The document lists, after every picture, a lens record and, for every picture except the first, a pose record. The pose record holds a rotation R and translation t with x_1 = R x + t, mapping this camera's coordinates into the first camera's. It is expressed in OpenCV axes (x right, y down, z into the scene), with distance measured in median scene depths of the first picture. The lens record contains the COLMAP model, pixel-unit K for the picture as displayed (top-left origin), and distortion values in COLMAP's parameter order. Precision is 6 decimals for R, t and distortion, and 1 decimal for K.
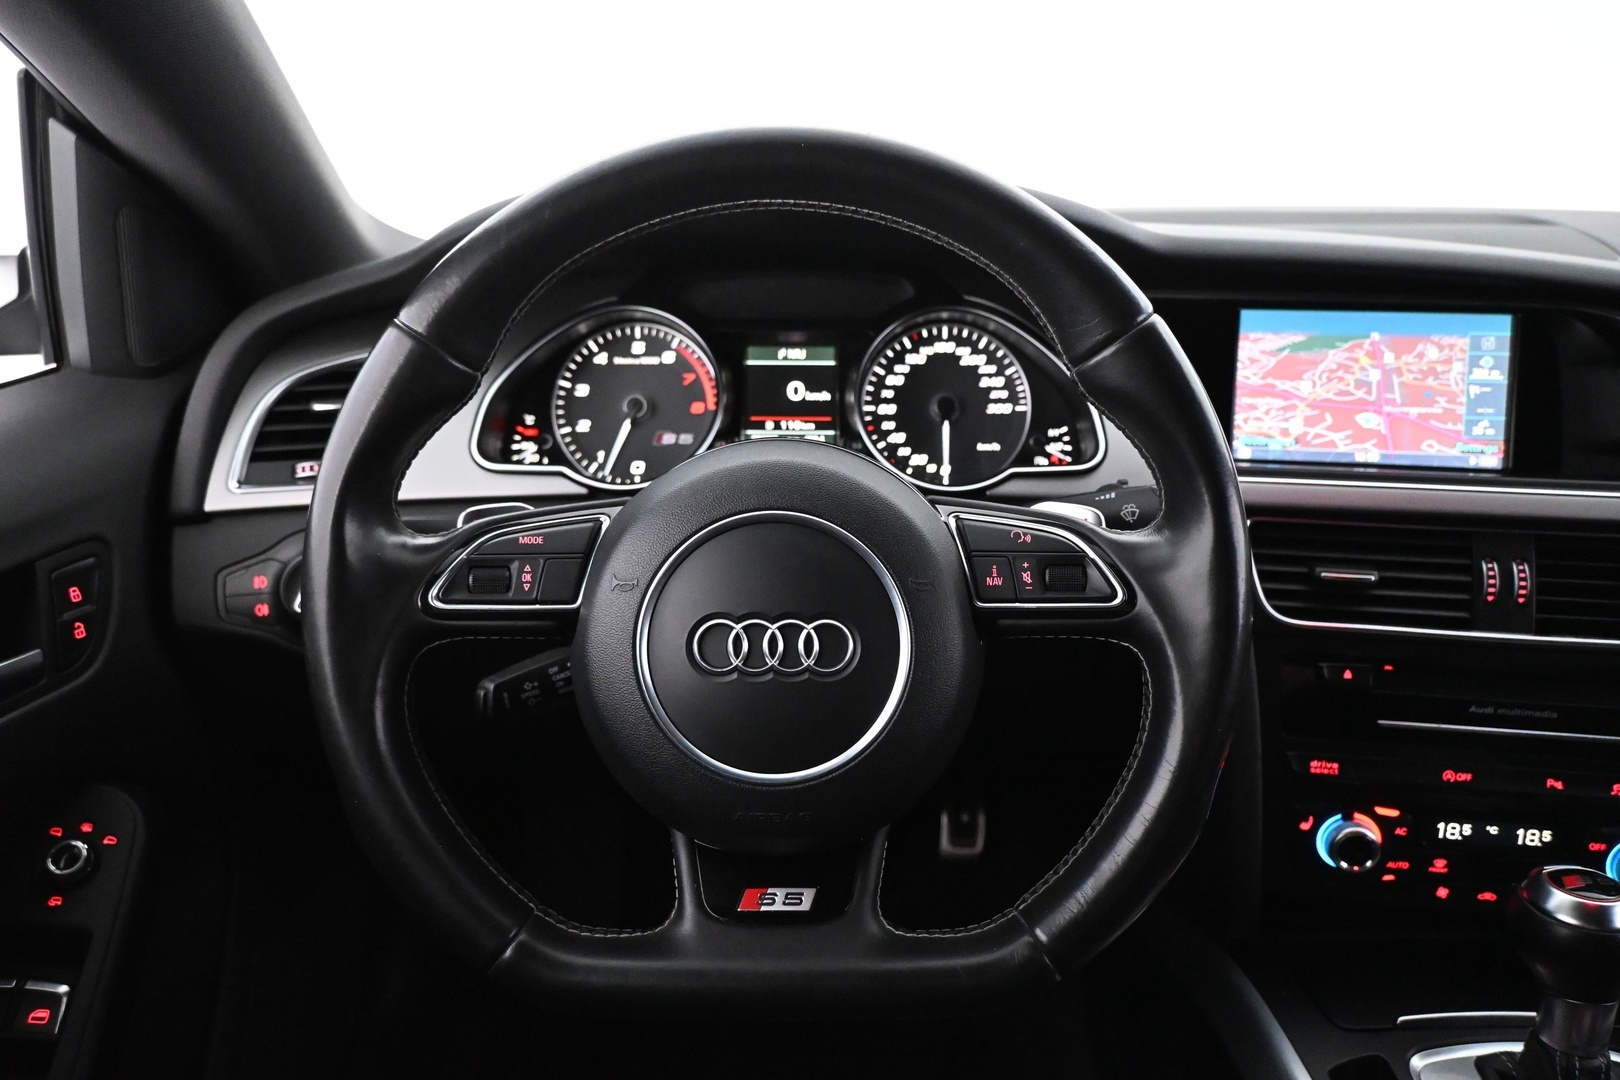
lens RADIAL K [[1149.2, 0, 808.9], [0, 1149.2, 532.4], [0, 0, 1]] dist [-0.002537, -0.002013]
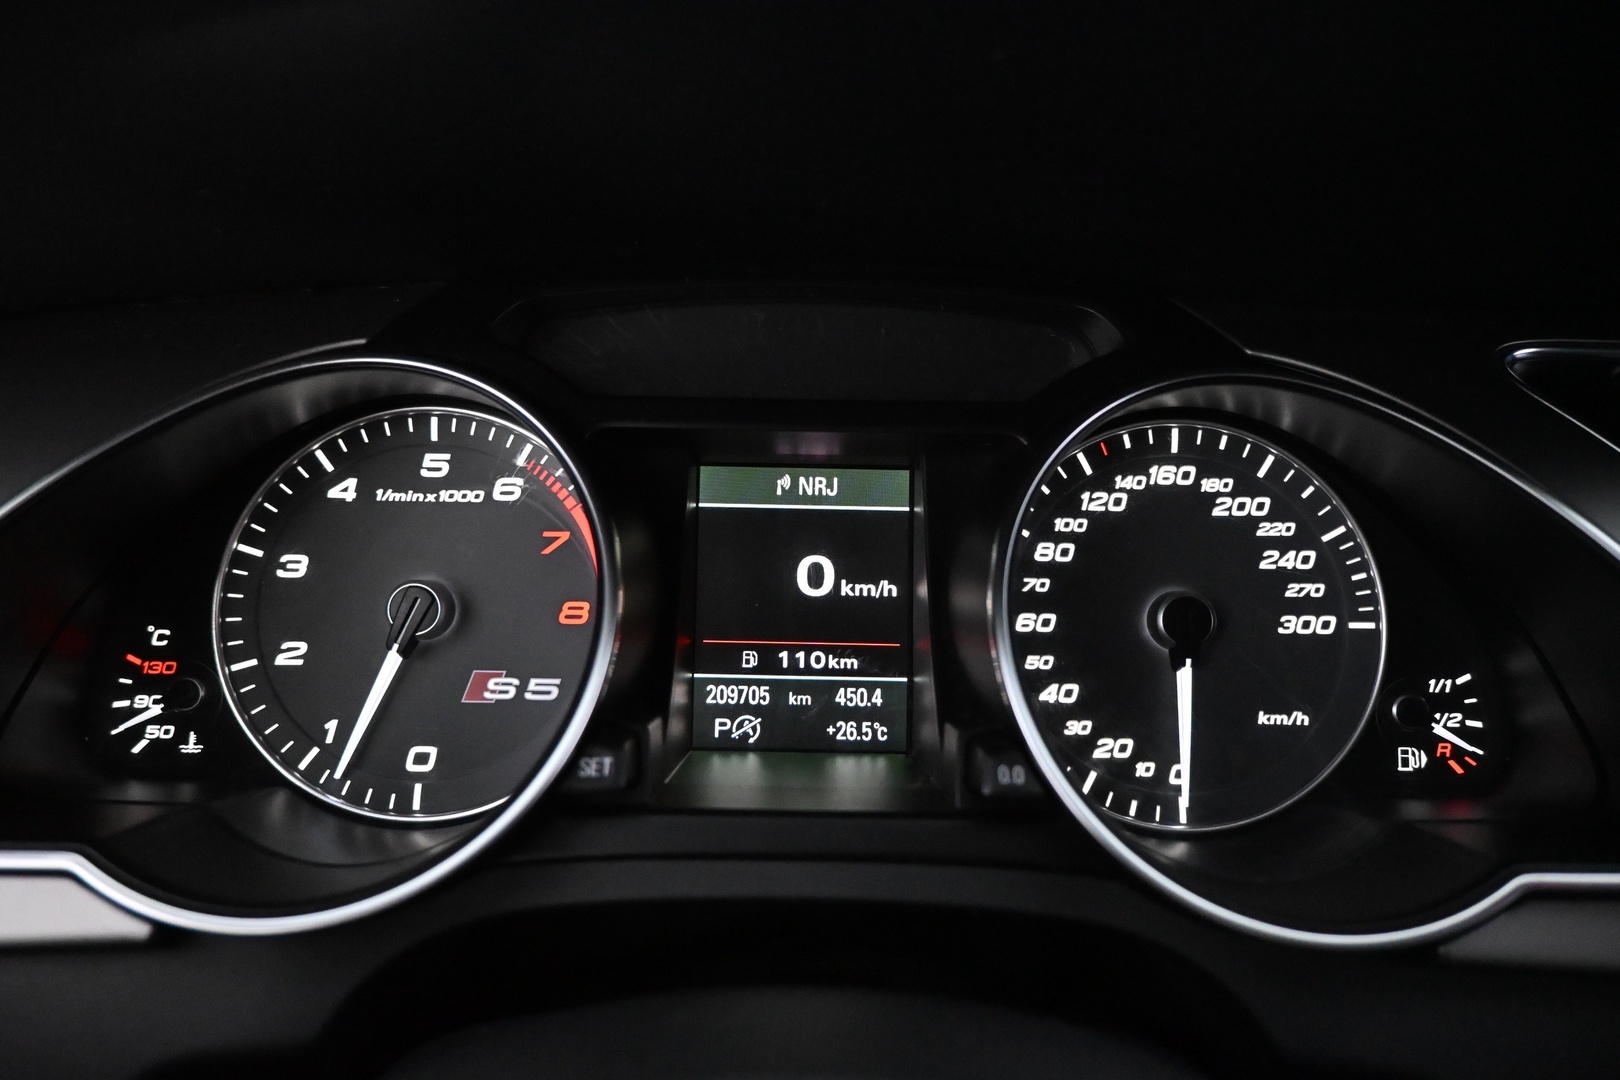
lens RADIAL K [[1106.1, 0, 821.5], [0, 1106.1, 531.8], [0, 0, 1]] dist [0.000463, 0.003130]
pose [[0.999806, 0.014552, 0.013245, -0.015008], [-0.013435, 0.996641, -0.080790, -0.110649], [-0.014377, 0.080596, 0.996643, 0.627136]]
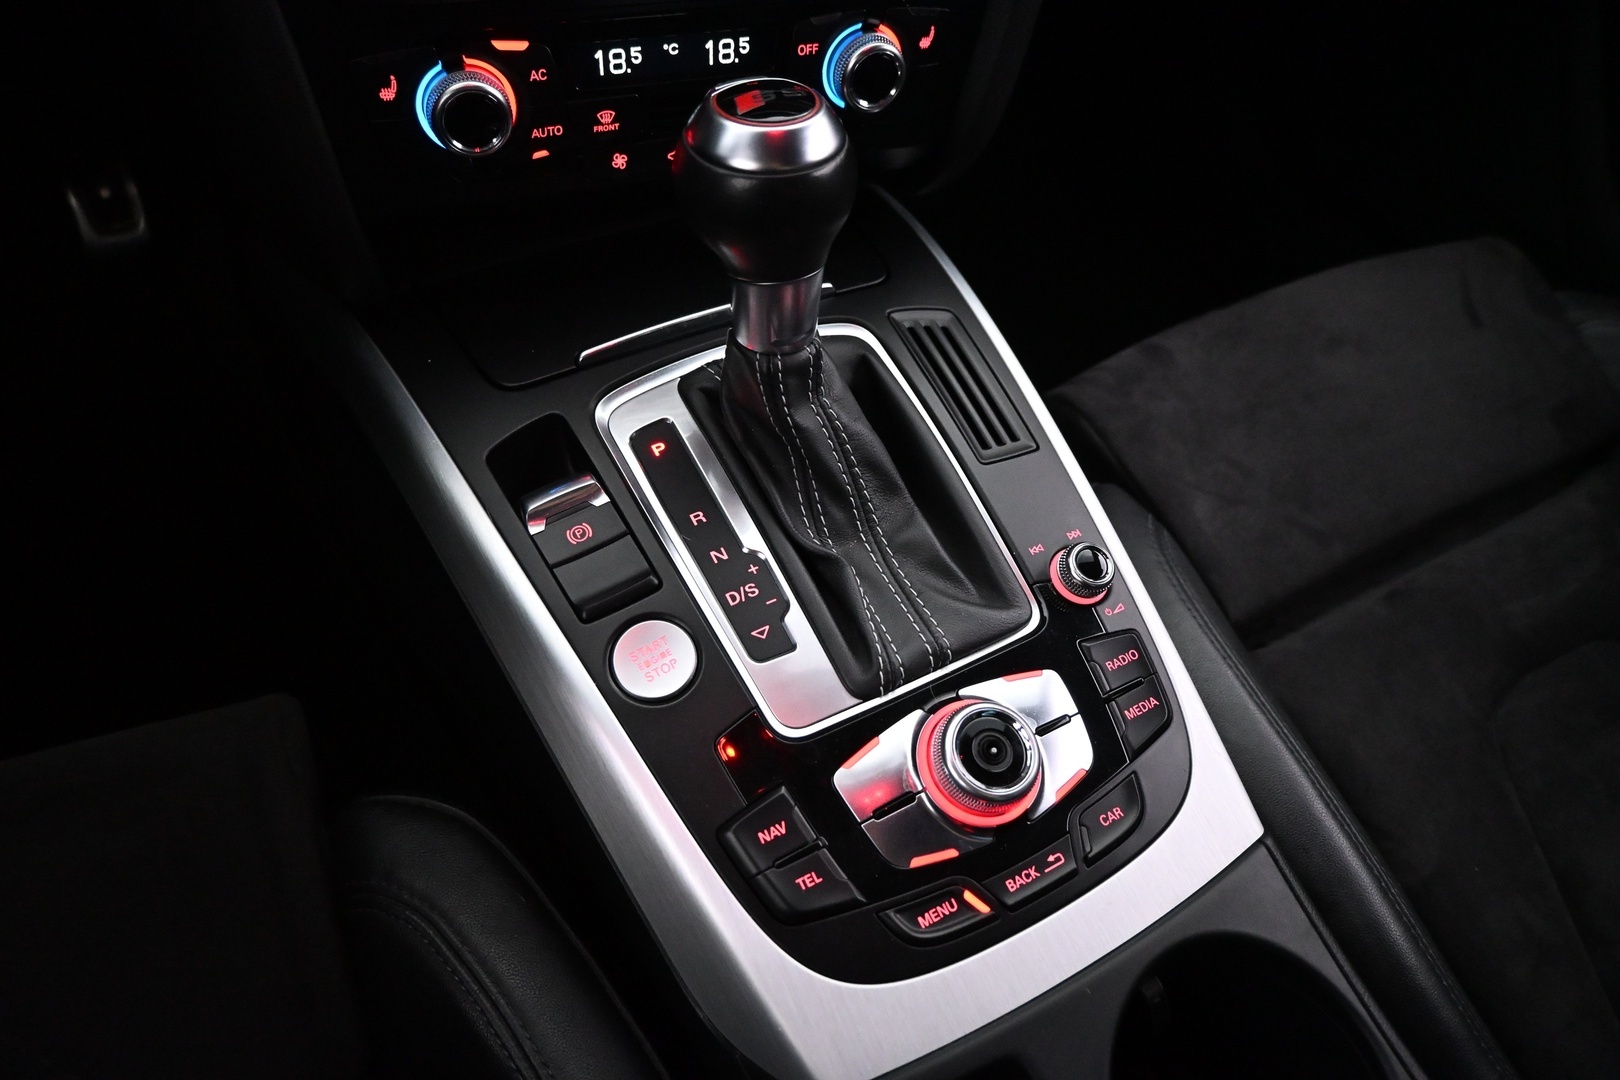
lens RADIAL K [[1113.2, 0, 817.5], [0, 1113.2, 540.3], [0, 0, 1]] dist [0.000215, -0.002356]
pose [[0.861731, -0.332212, 0.383478, 0.292303], [0.068917, 0.825459, 0.560239, 0.124210], [-0.502663, -0.456347, 0.734219, 0.320399]]
